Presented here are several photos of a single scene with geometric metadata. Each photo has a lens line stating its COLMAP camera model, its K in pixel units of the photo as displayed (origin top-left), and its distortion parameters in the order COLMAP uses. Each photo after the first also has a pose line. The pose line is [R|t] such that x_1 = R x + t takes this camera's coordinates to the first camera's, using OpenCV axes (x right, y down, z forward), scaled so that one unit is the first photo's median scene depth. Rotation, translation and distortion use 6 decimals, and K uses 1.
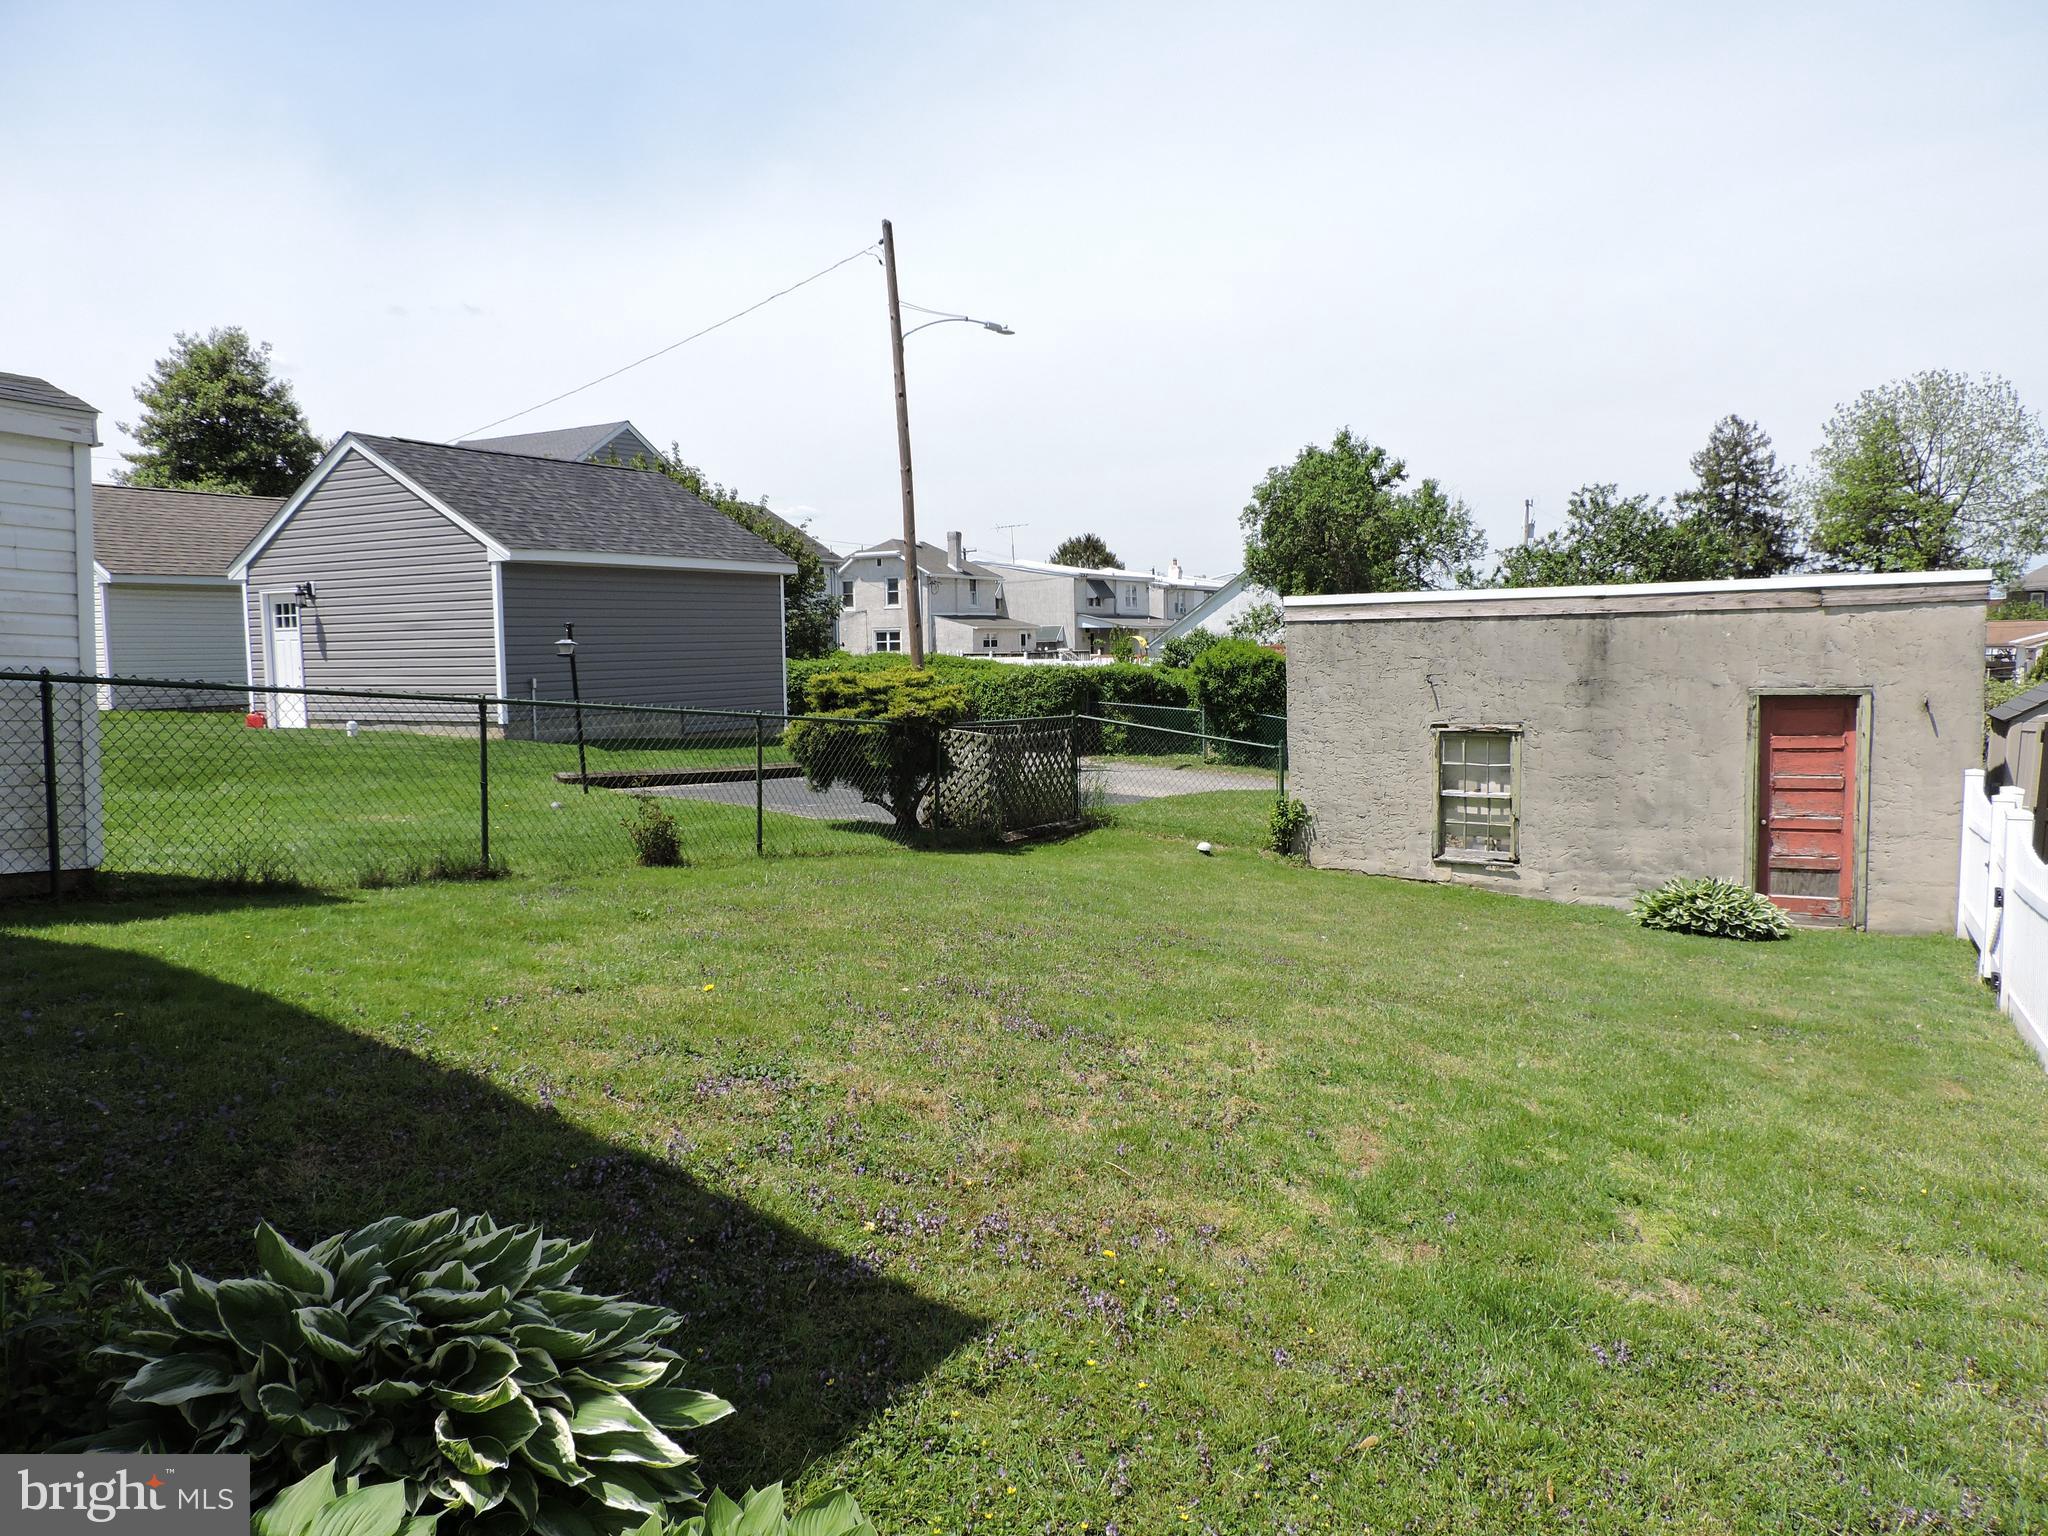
lens RADIAL K [[1458.7, 0, 1023.8], [0, 1458.7, 768.0], [0, 0, 1]] dist [-0.026118, 0.006733]
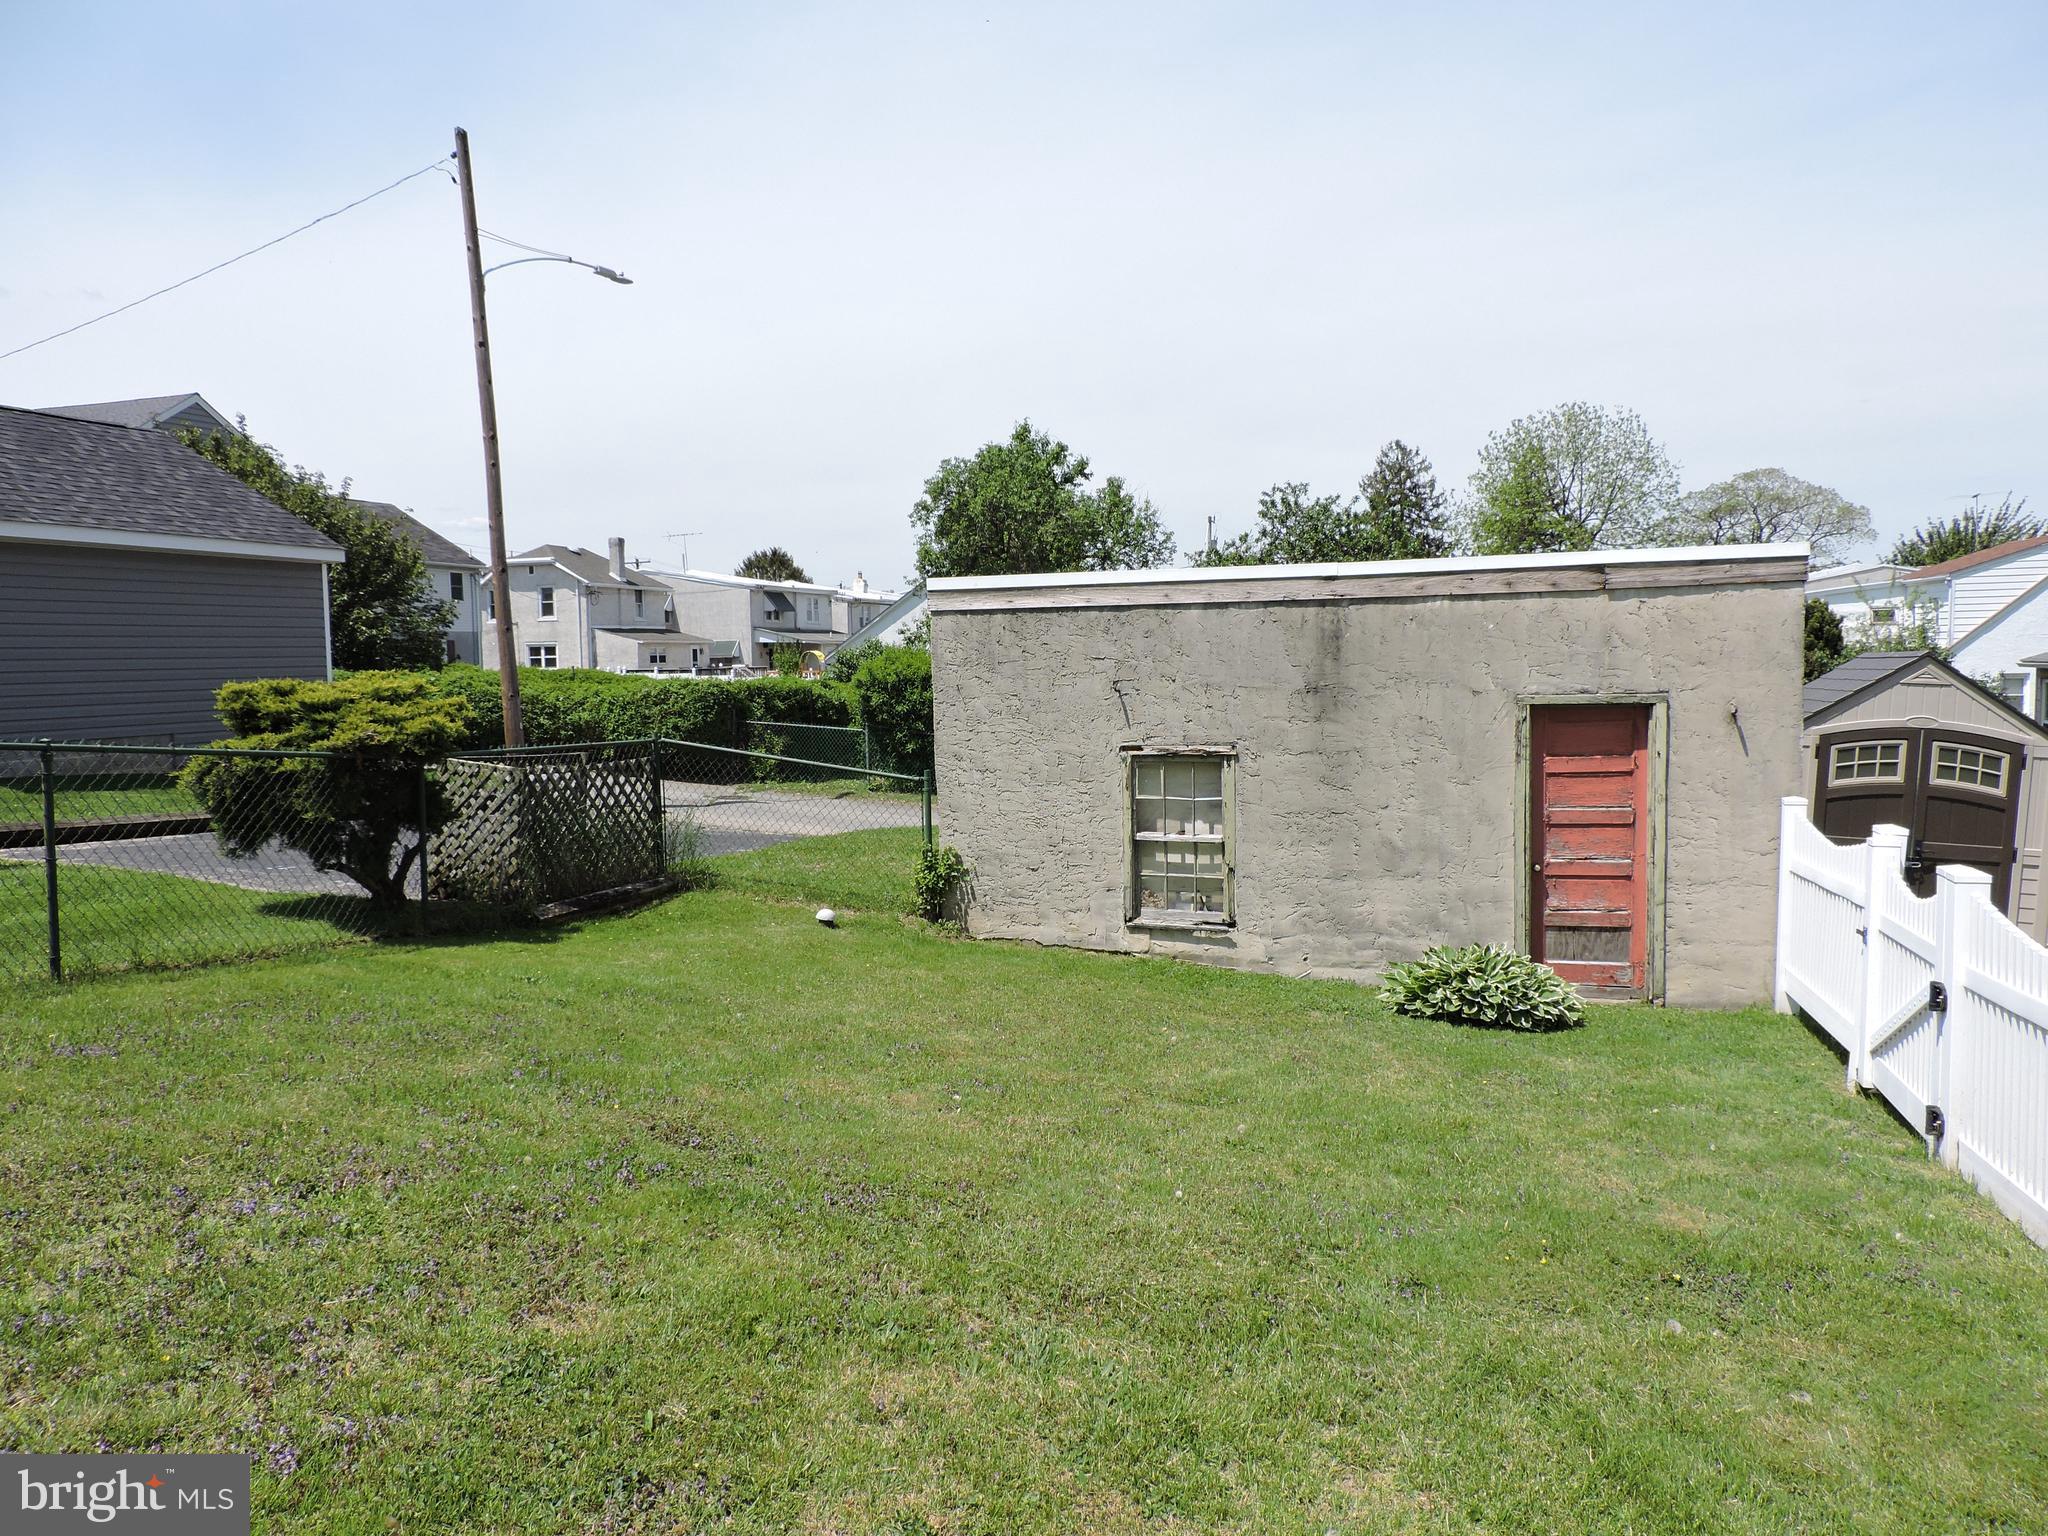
lens RADIAL K [[1458.2, 0, 1025.2], [0, 1458.2, 770.3], [0, 0, 1]] dist [-0.023202, 0.005361]
pose [[0.978501, -0.014706, 0.205715, 0.072086], [0.017021, 0.999810, -0.009491, -0.010673], [-0.205536, 0.012788, 0.978566, 0.256673]]
